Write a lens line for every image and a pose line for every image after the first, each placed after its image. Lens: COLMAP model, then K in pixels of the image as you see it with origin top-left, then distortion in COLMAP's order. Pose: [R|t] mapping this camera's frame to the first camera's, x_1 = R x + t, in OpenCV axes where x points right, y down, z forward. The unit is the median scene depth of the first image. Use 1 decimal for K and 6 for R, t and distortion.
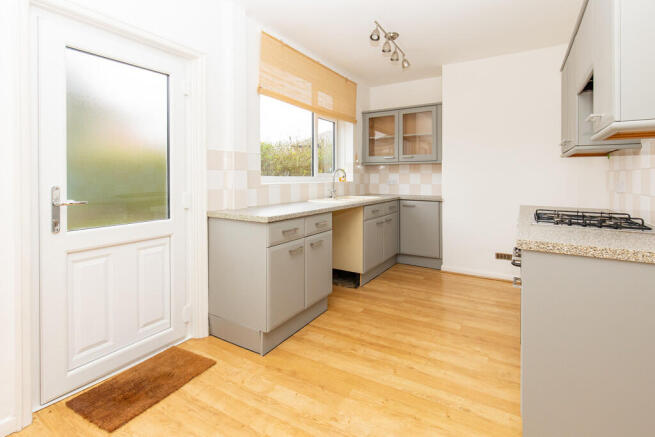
lens RADIAL K [[300.5, 0, 328.3], [0, 300.5, 203.6], [0, 0, 1]] dist [0.000124, -0.000016]
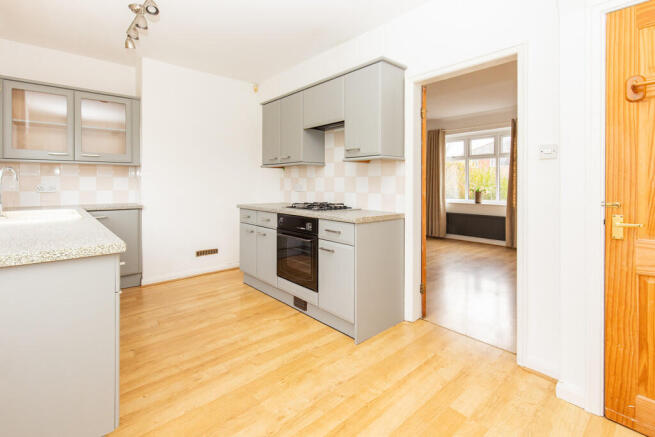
lens RADIAL K [[307.4, 0, 327.5], [0, 307.4, 218.5], [0, 0, 1]] dist [0.001434, 0.000015]
pose [[0.309965, -0.112603, 0.944056, -0.554916], [0.083009, 0.992375, 0.091111, -0.027507], [-0.947117, 0.050124, 0.316948, 0.314462]]
